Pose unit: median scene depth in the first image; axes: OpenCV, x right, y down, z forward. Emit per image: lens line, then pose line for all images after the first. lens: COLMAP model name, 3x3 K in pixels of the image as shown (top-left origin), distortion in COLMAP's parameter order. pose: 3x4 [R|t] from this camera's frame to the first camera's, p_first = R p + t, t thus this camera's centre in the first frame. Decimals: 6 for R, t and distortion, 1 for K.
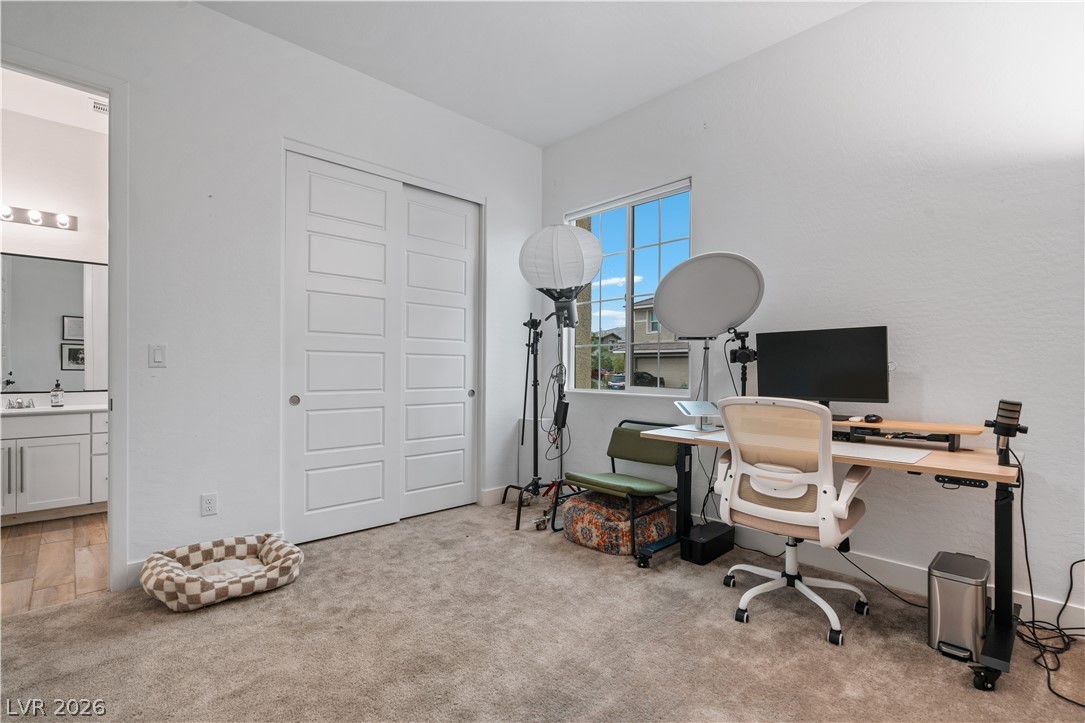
lens RADIAL K [[500.2, 0, 542.5], [0, 500.2, 361.5], [0, 0, 1]] dist [0.000215, 0.000181]
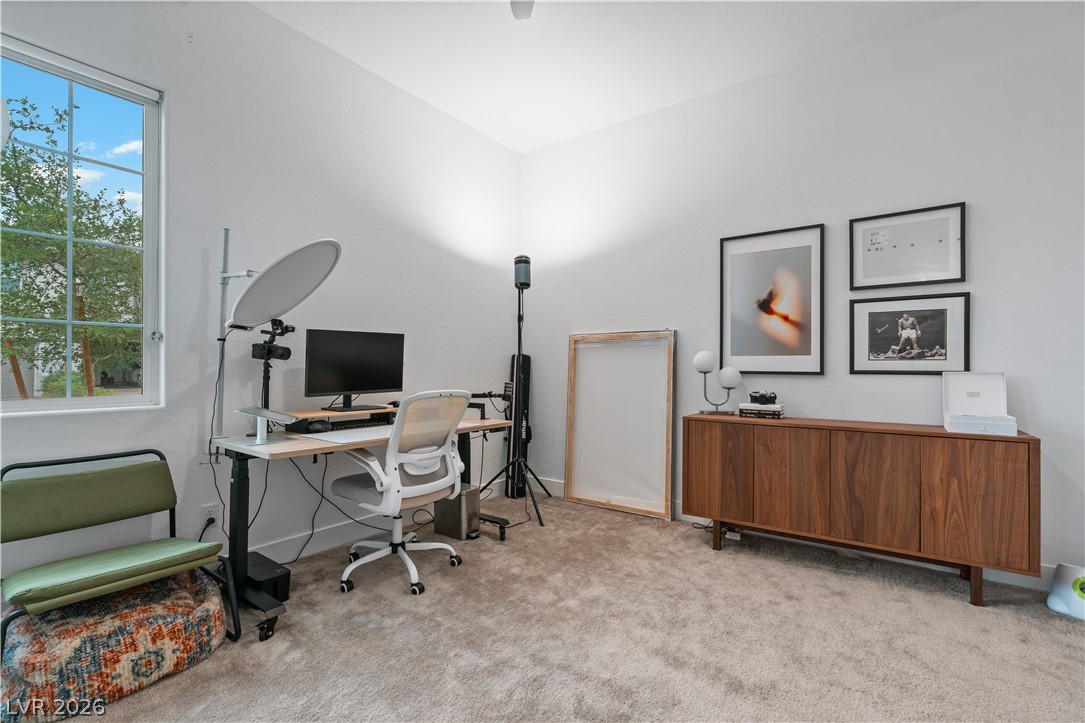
lens RADIAL K [[500.2, 0, 542.5], [0, 500.2, 361.5], [0, 0, 1]] dist [0.000215, 0.000181]
pose [[-0.172960, 0.005291, 0.984915, -0.613640], [-0.012433, 0.999894, -0.007555, 0.007414], [-0.984850, -0.013552, -0.172876, 0.758922]]
